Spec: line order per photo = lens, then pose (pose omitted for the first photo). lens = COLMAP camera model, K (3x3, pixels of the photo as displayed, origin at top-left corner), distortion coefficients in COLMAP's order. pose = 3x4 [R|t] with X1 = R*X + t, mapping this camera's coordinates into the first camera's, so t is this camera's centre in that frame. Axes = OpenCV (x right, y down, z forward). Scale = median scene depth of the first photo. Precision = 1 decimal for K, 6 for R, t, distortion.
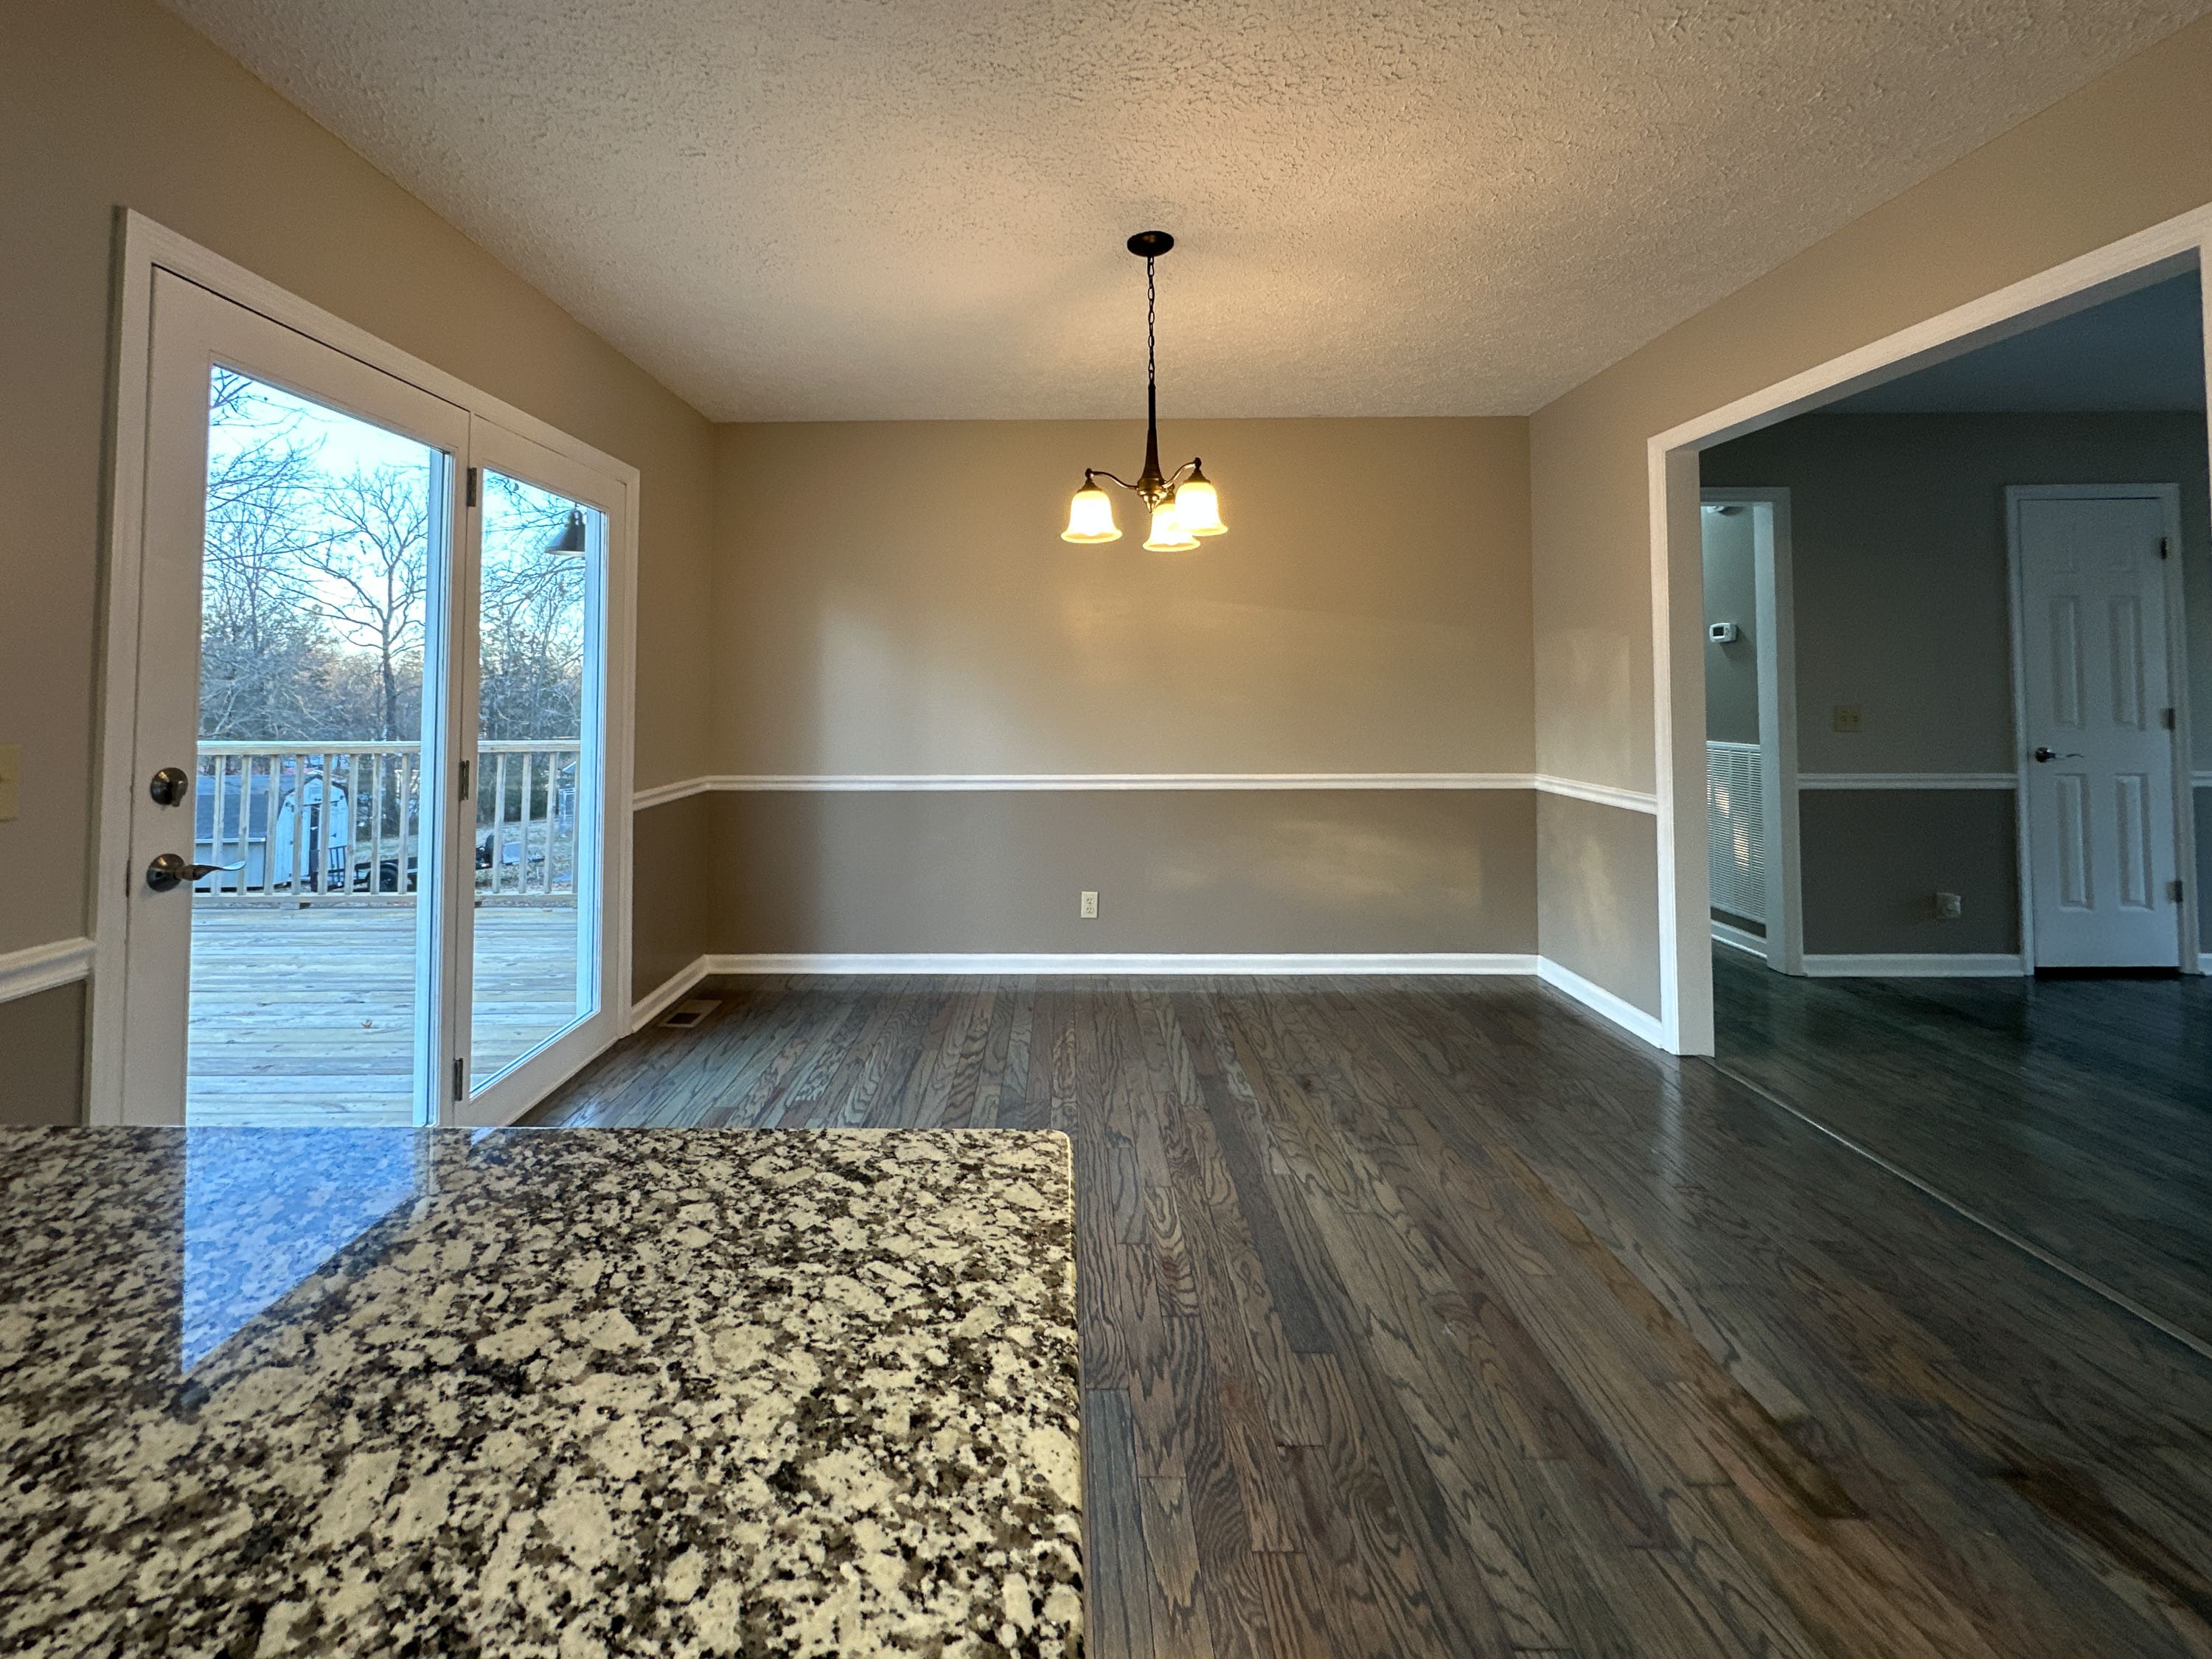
lens RADIAL K [[951.7, 0, 1064.7], [0, 951.7, 652.6], [0, 0, 1]] dist [0.001237, -0.000532]
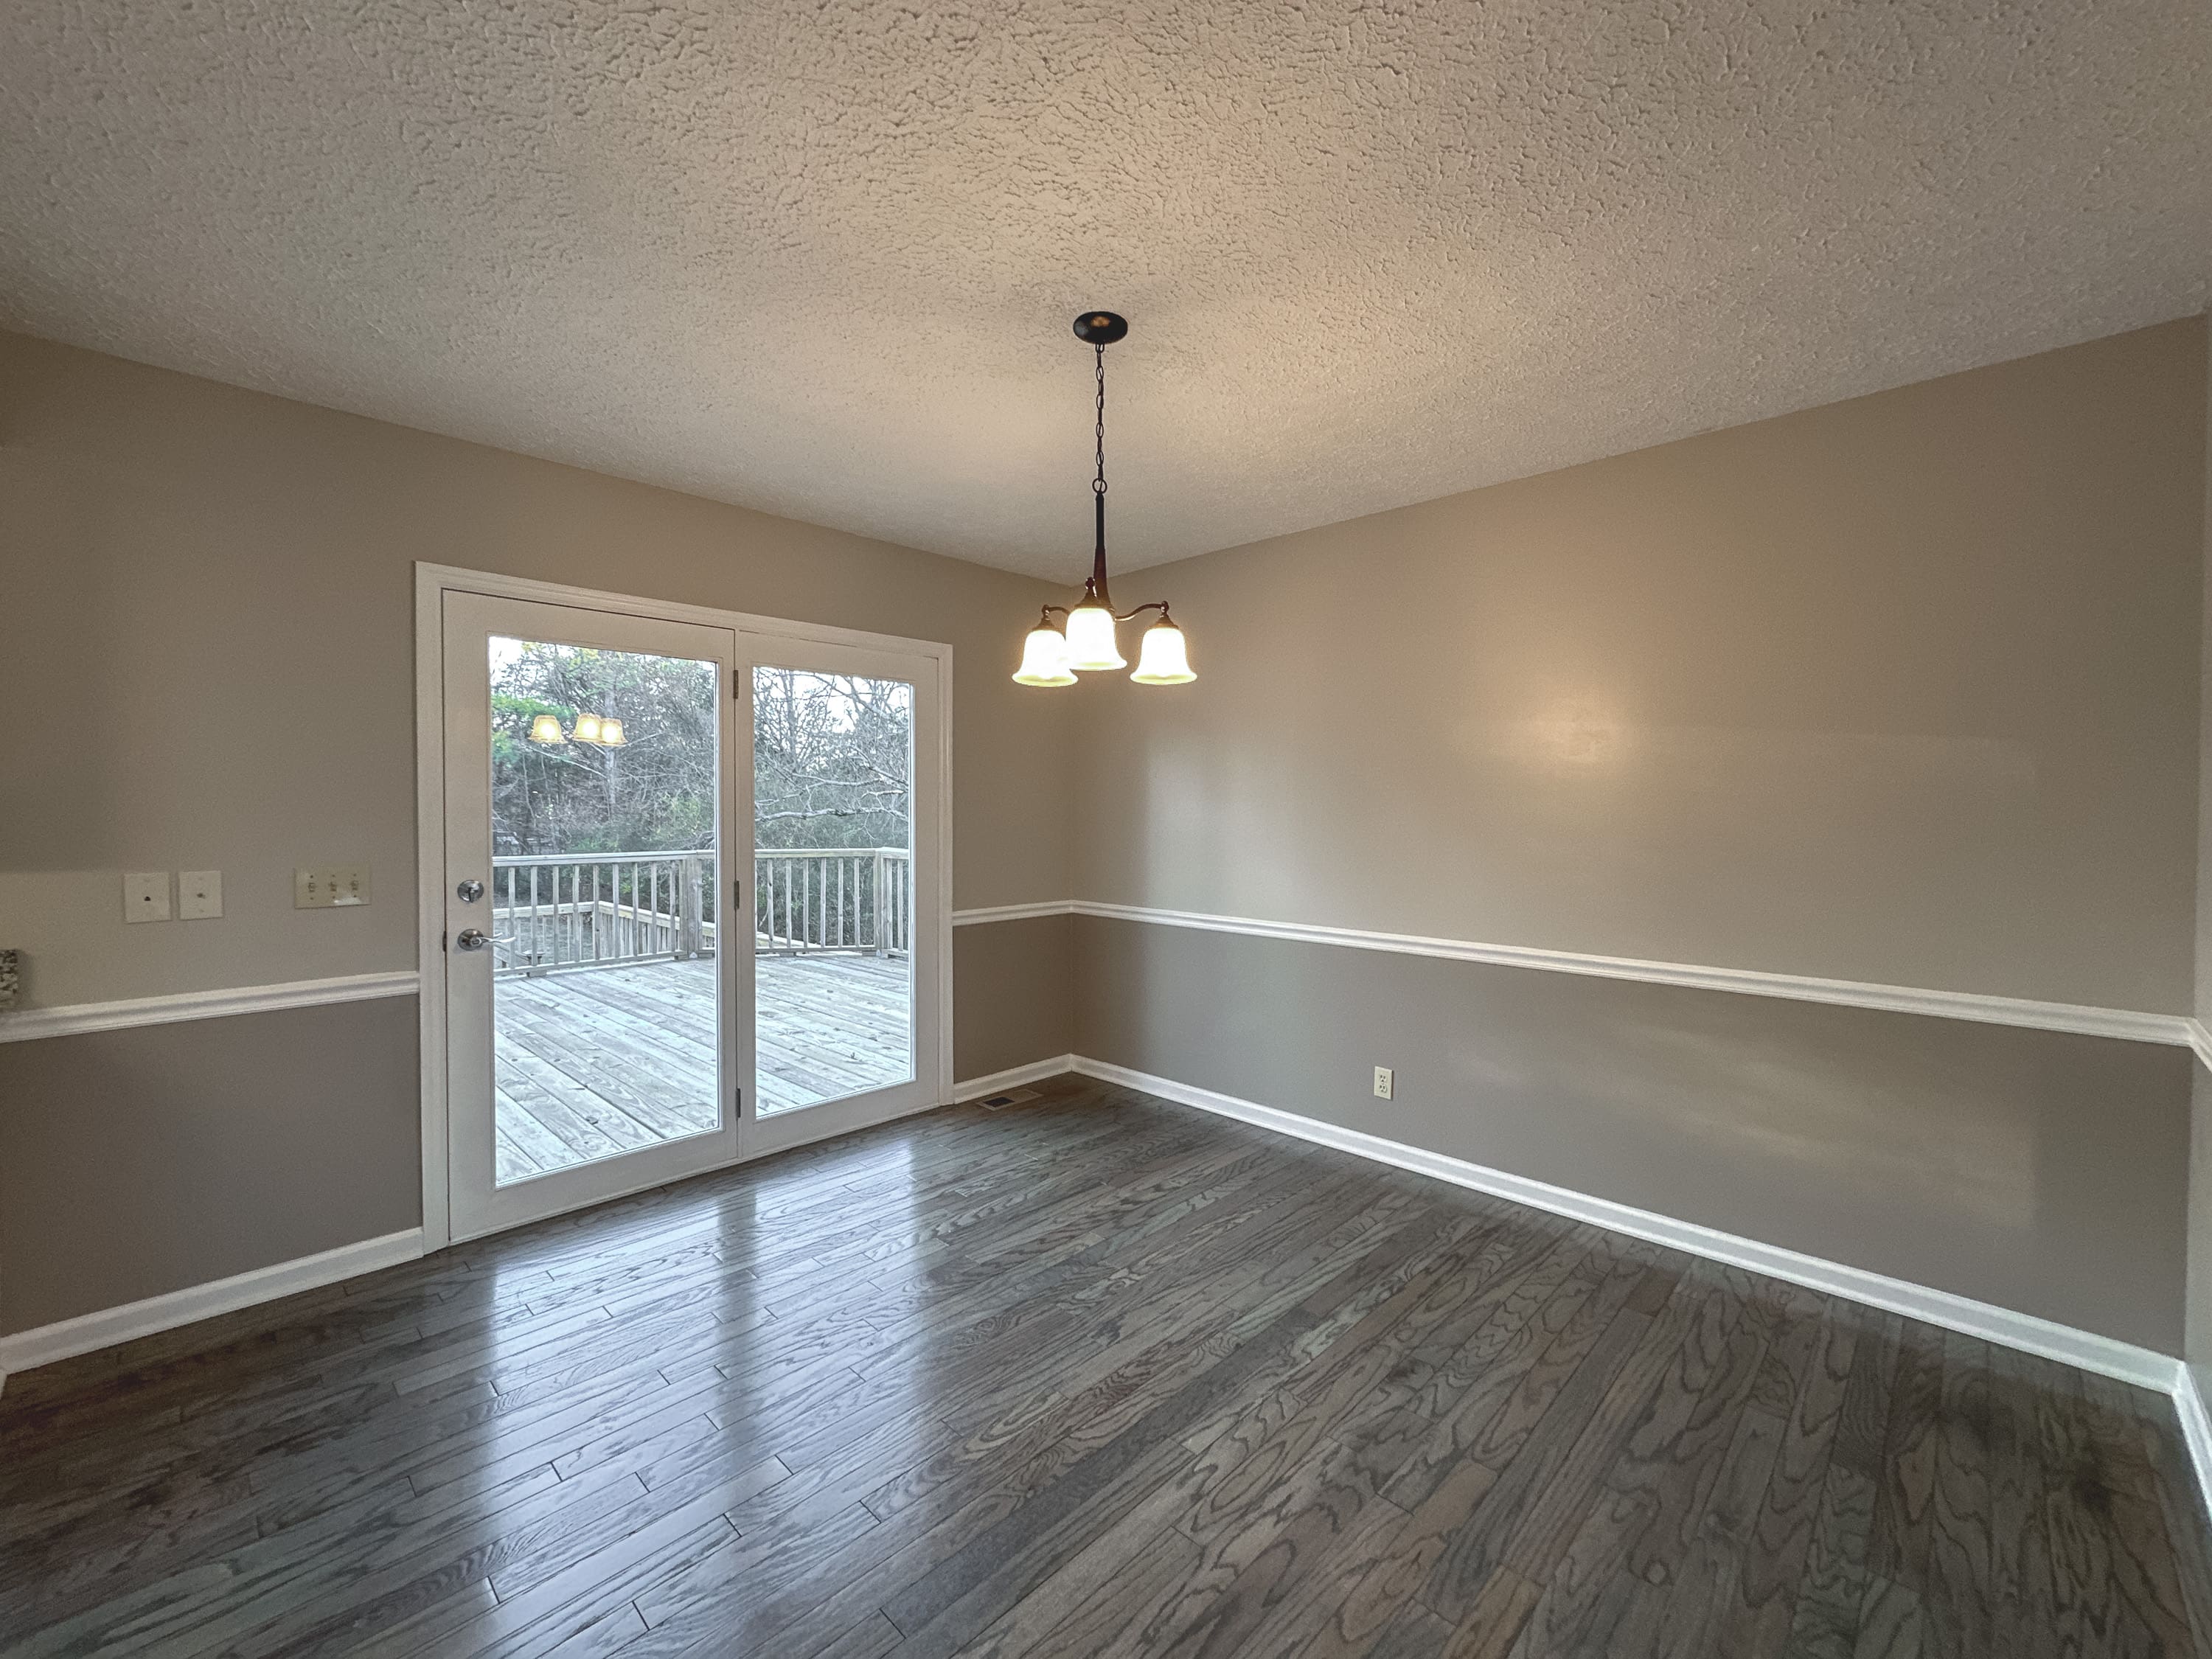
lens RADIAL K [[904.7, 0, 1057.1], [0, 904.7, 819.9], [0, 0, 1]] dist [-0.000174, 0.000298]
pose [[0.722246, 0.013162, -0.691511, 0.624266], [0.022211, 0.998862, 0.042211, -0.022133], [0.691279, -0.045846, 0.721132, 0.360702]]
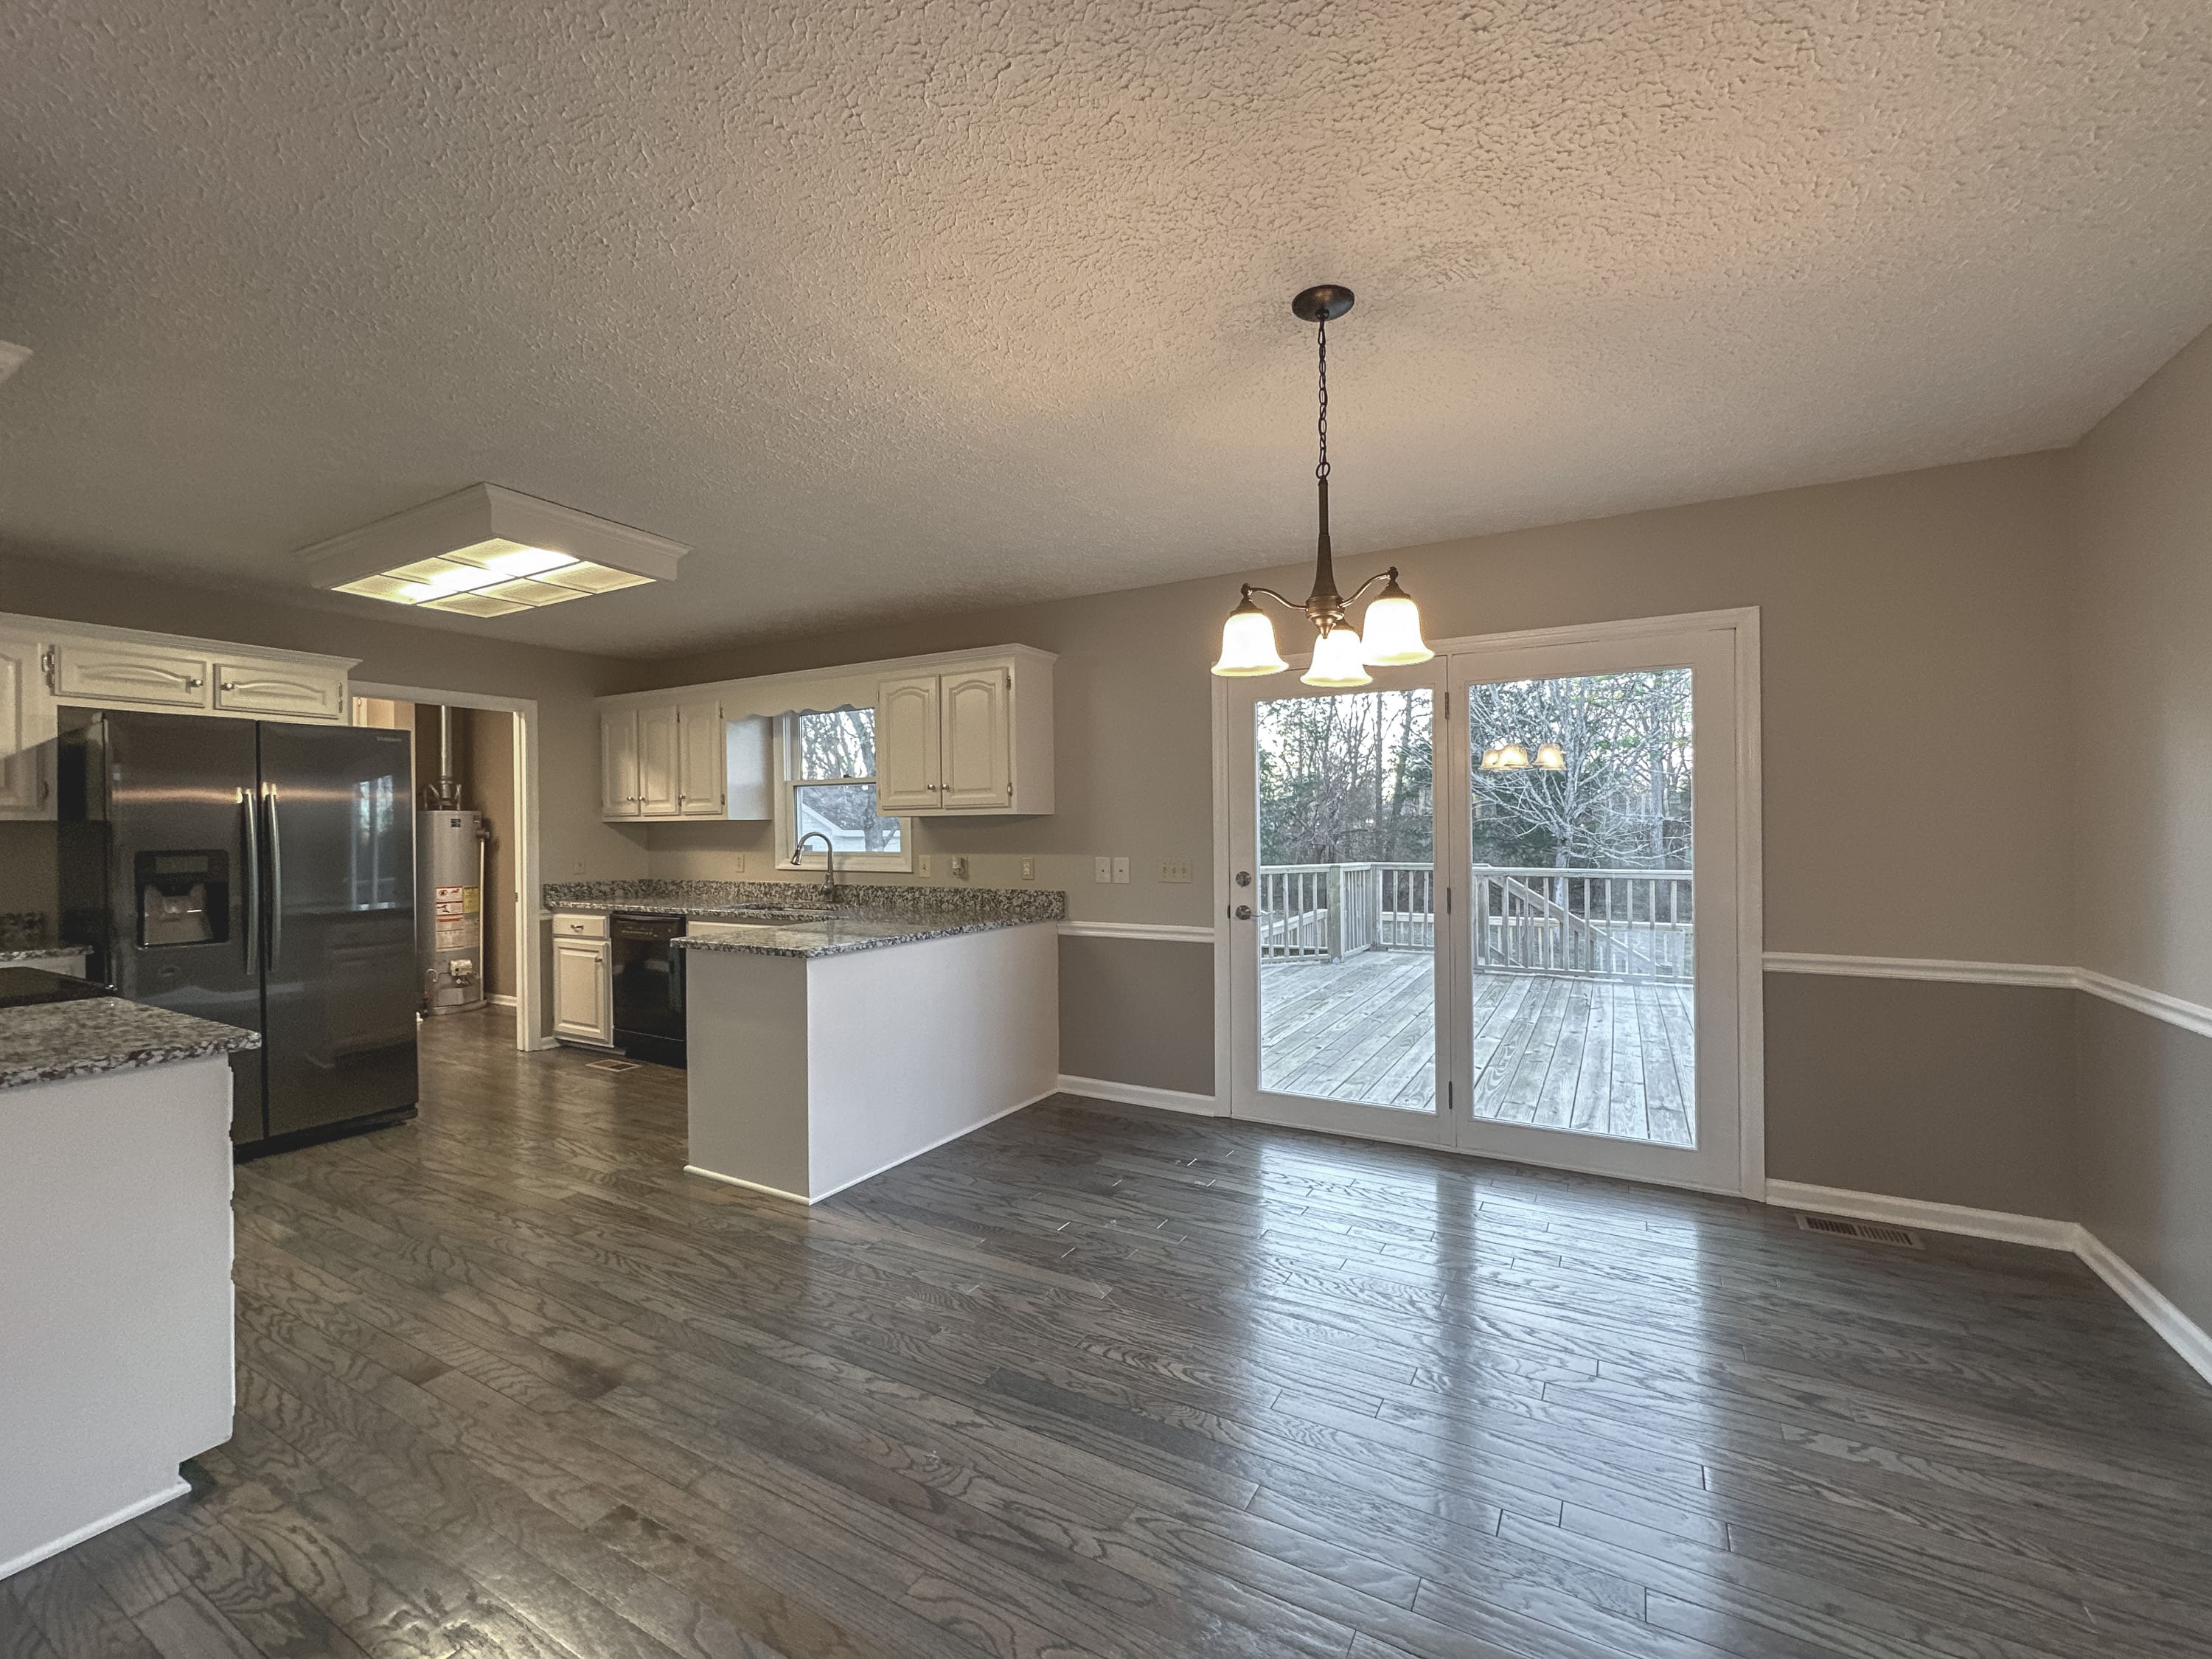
lens RADIAL K [[889.8, 0, 1164.9], [0, 889.8, 823.2], [0, 0, 1]] dist [-0.001802, -0.000218]
pose [[-0.419429, 0.001217, -0.907788, 0.830280], [0.041294, 0.998990, -0.017740, 0.017087], [0.906849, -0.044927, -0.419055, 1.165789]]
